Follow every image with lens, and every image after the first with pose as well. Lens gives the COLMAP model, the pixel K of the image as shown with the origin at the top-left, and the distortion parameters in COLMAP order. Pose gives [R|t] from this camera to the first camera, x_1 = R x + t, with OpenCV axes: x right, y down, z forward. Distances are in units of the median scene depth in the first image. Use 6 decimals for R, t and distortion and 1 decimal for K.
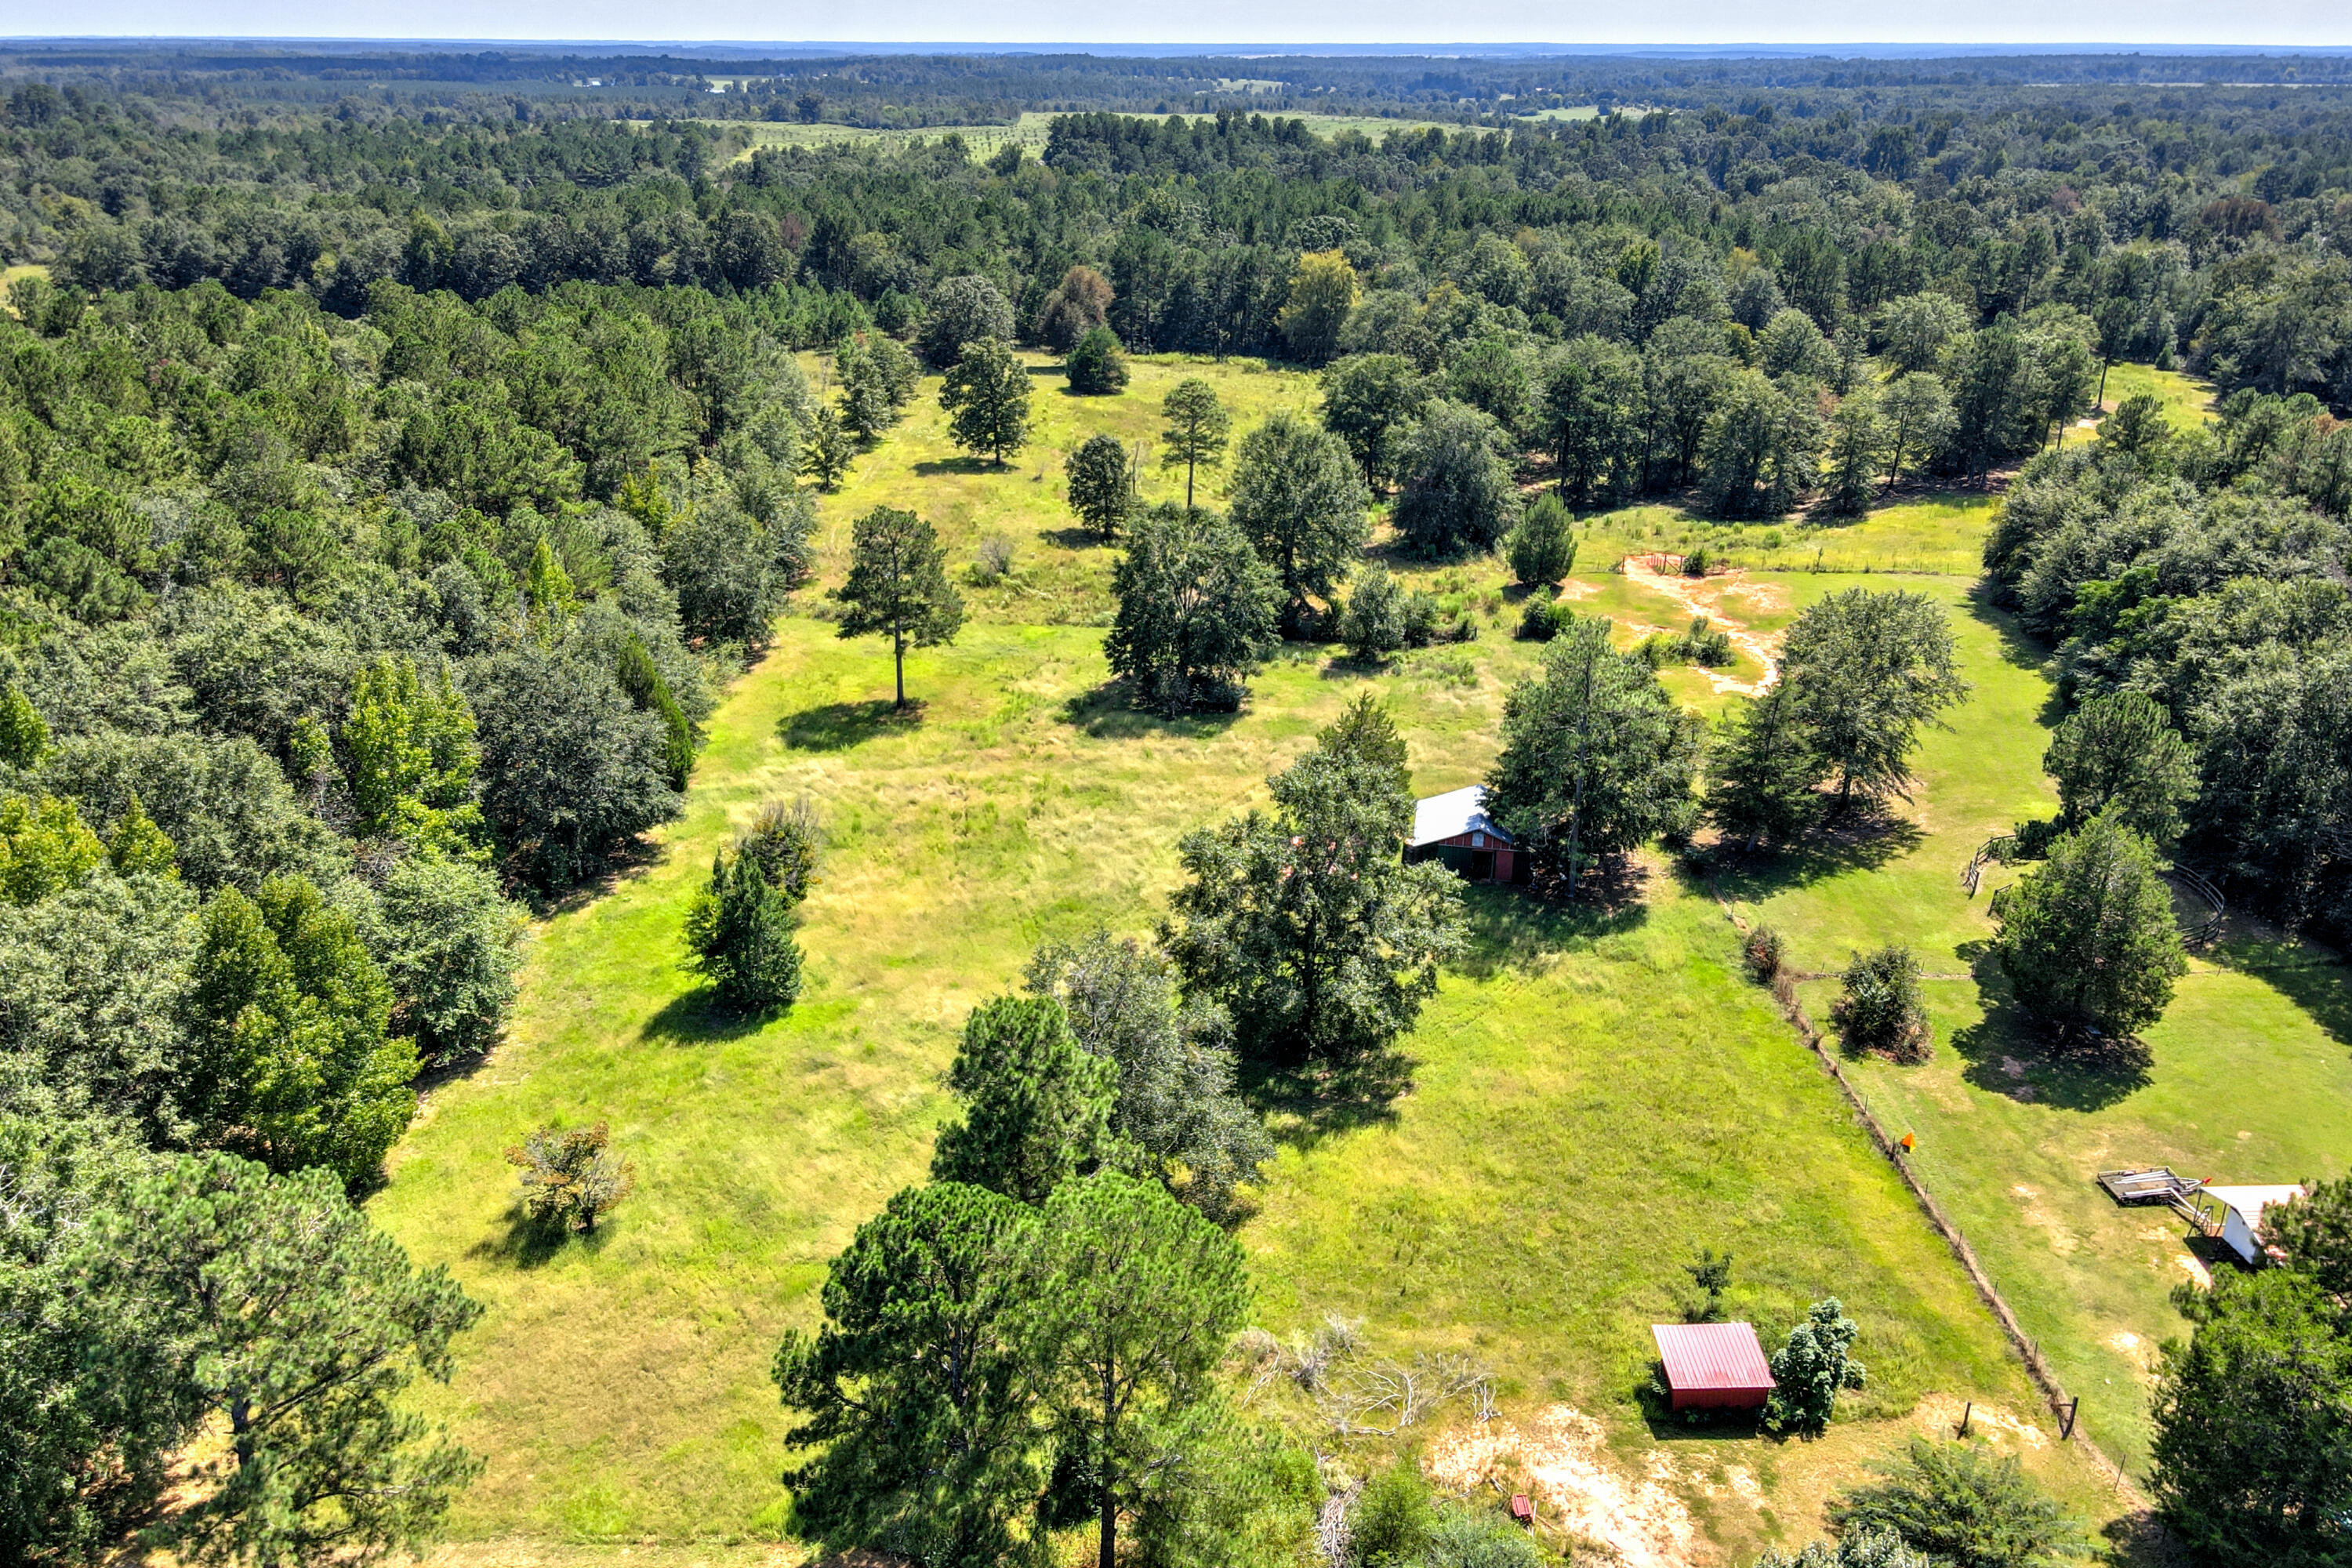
lens RADIAL K [[1732.3, 0, 1171.0], [0, 1732.3, 727.9], [0, 0, 1]] dist [-0.007477, 0.038585]
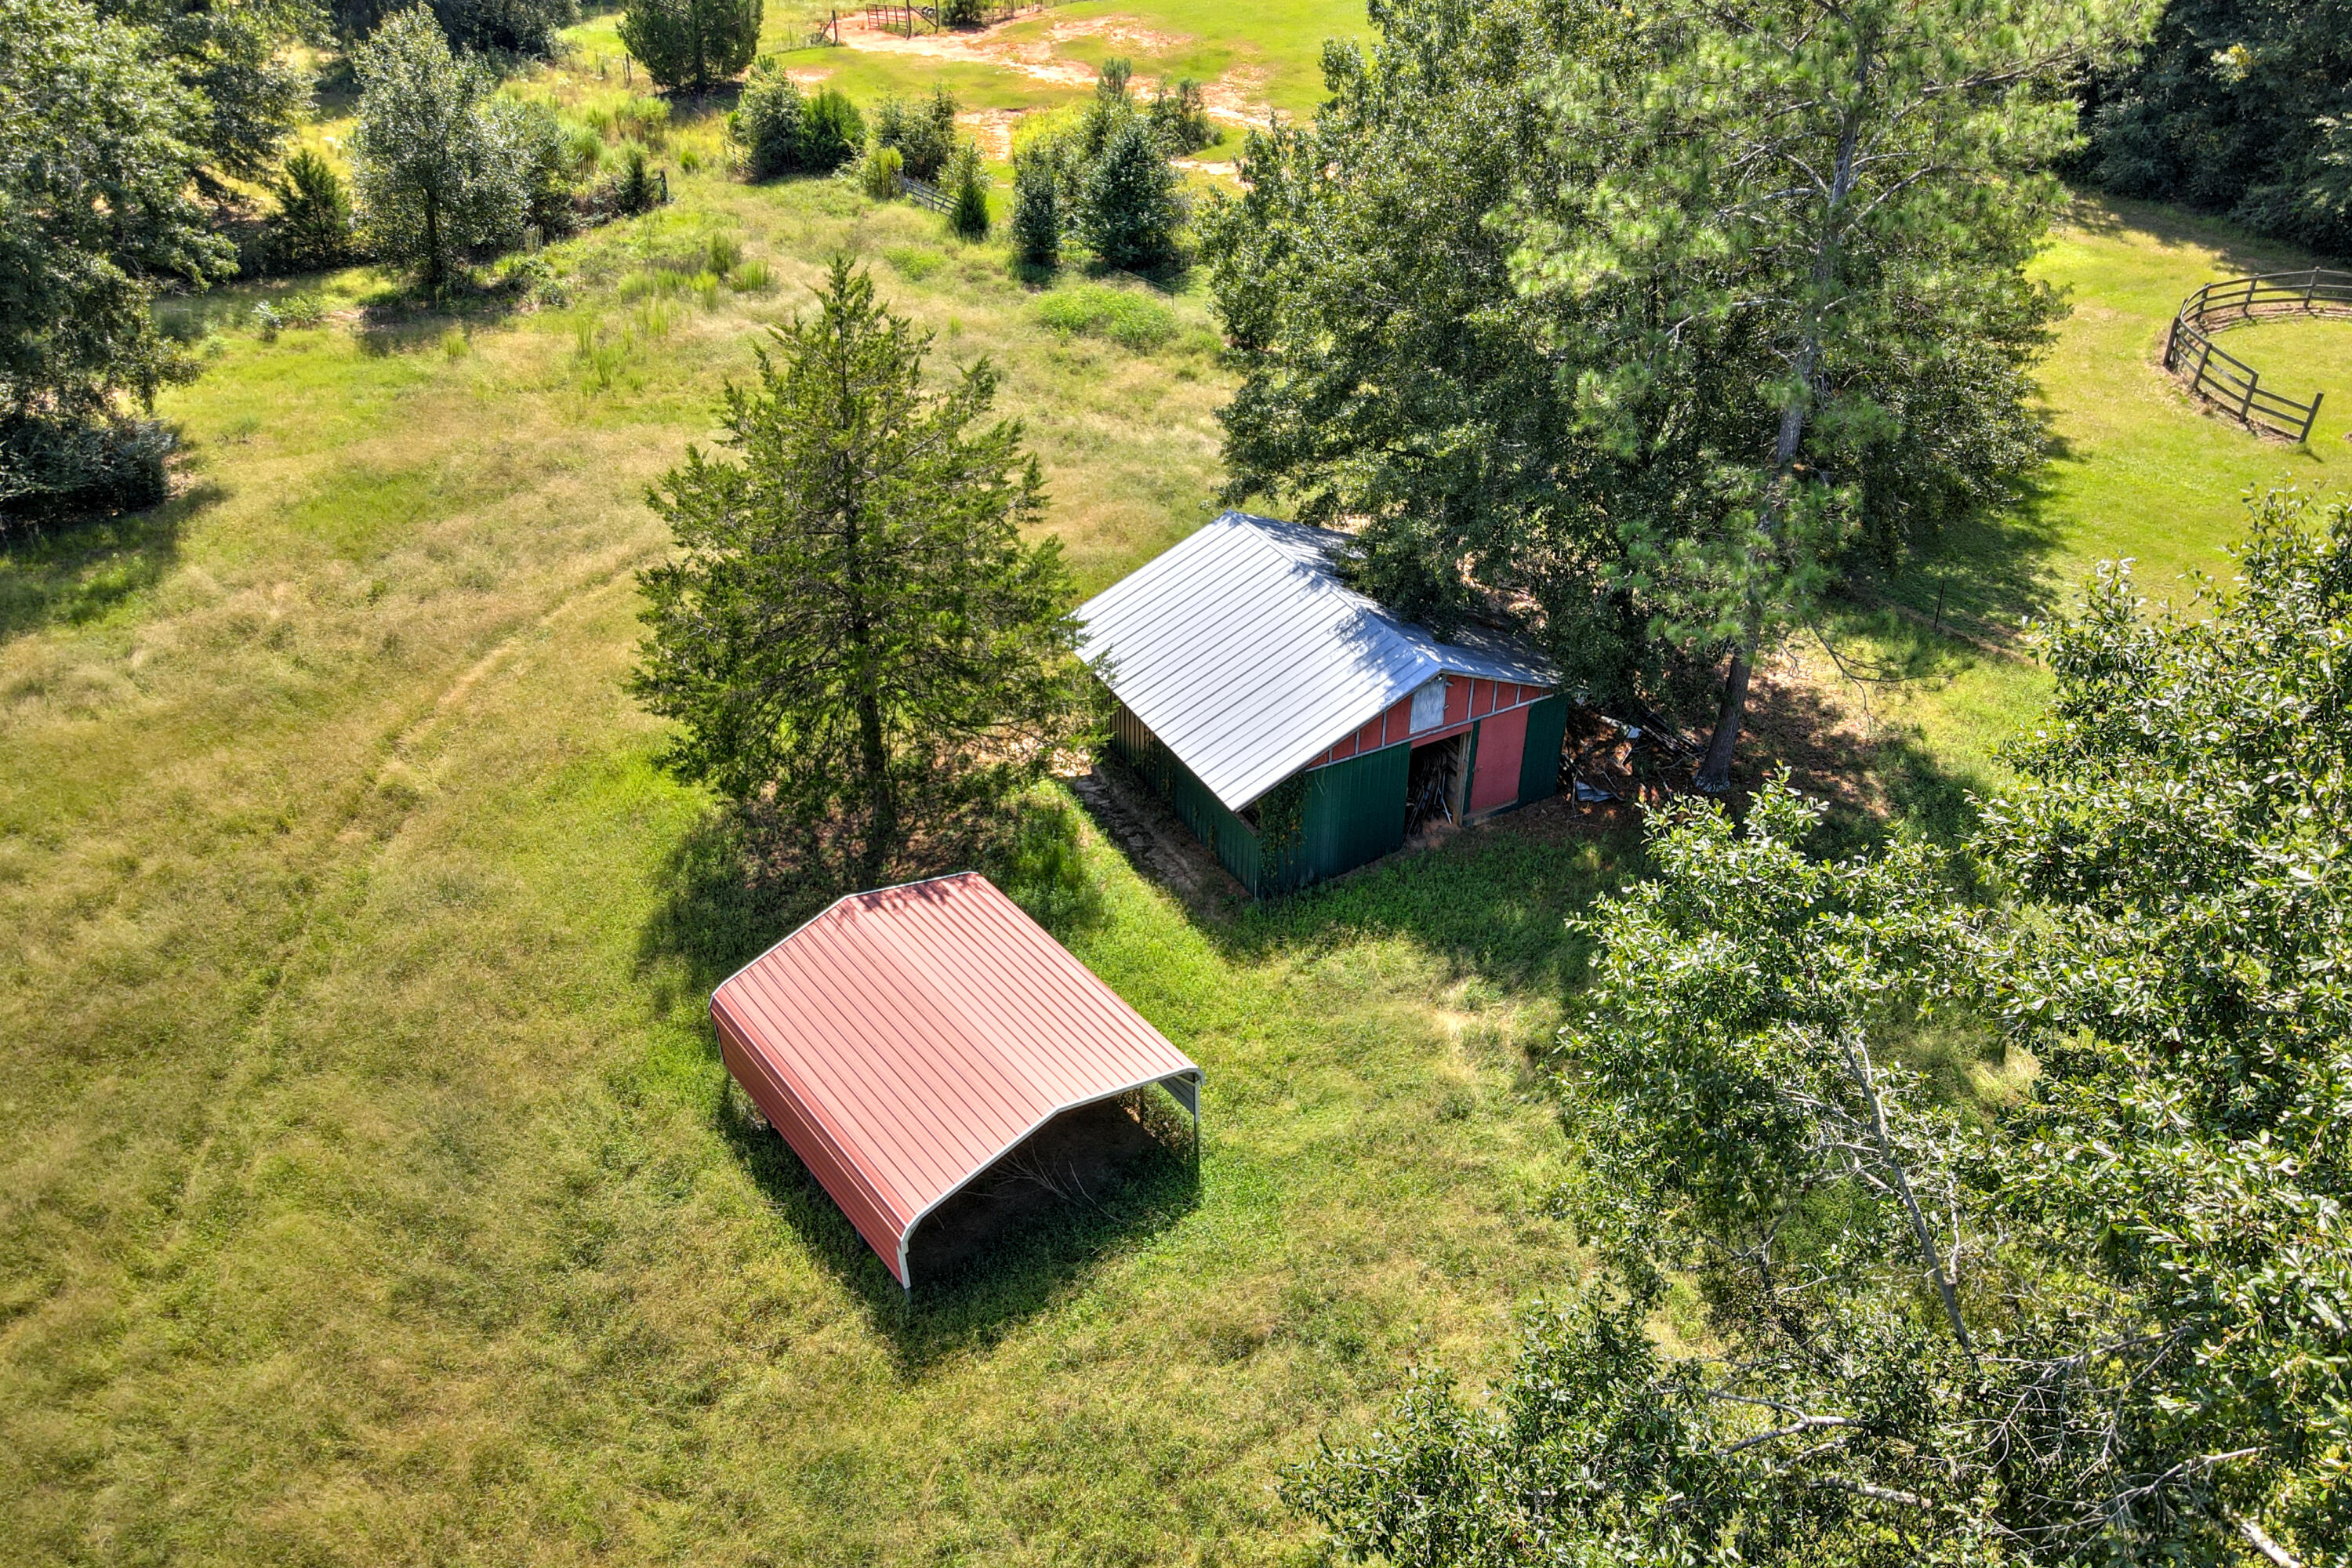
lens RADIAL K [[1732.3, 0, 1171.0], [0, 1732.3, 727.9], [0, 0, 1]] dist [-0.007477, 0.038585]
pose [[0.783251, -0.333116, 0.524930, 0.000426], [0.229335, 0.939603, 0.254071, -0.007448], [-0.577861, -0.078616, 0.812340, 0.522594]]
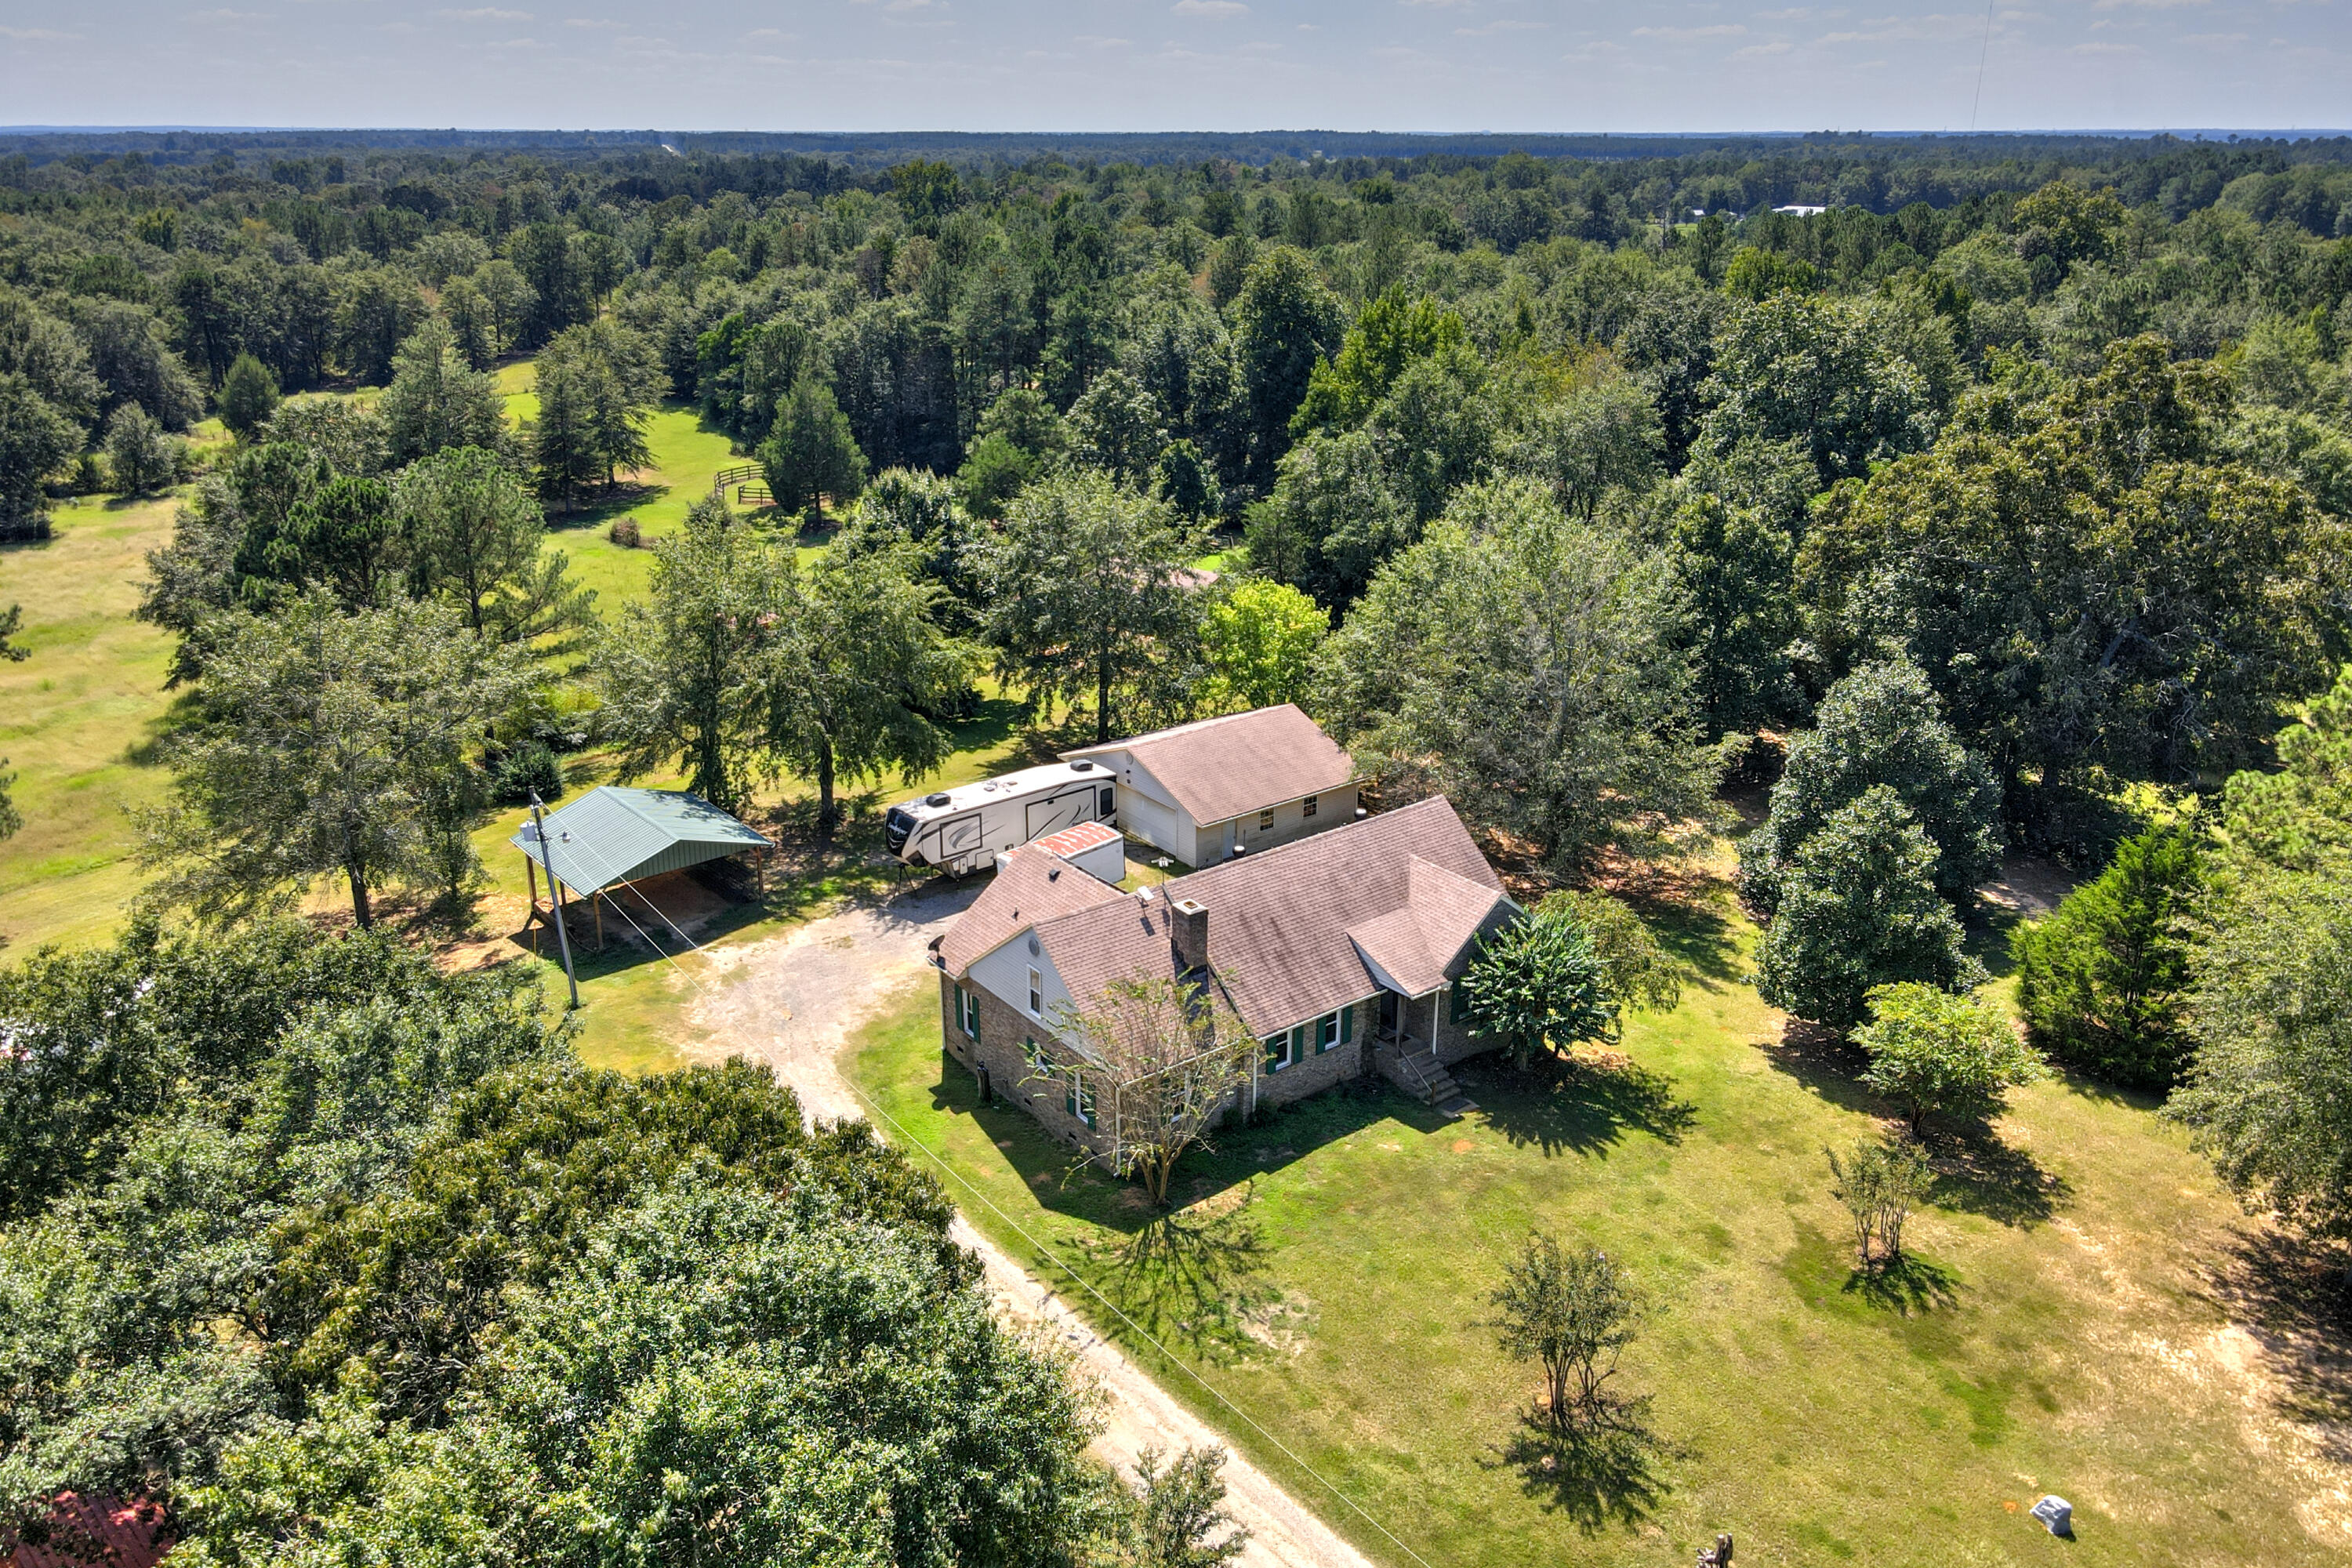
lens RADIAL K [[1732.3, 0, 1171.0], [0, 1732.3, 727.9], [0, 0, 1]] dist [-0.007477, 0.038585]
pose [[0.655481, -0.251451, 0.712121, -0.251984], [0.282433, 0.956140, 0.077645, 0.179280], [-0.700411, 0.150231, 0.697750, -0.175612]]
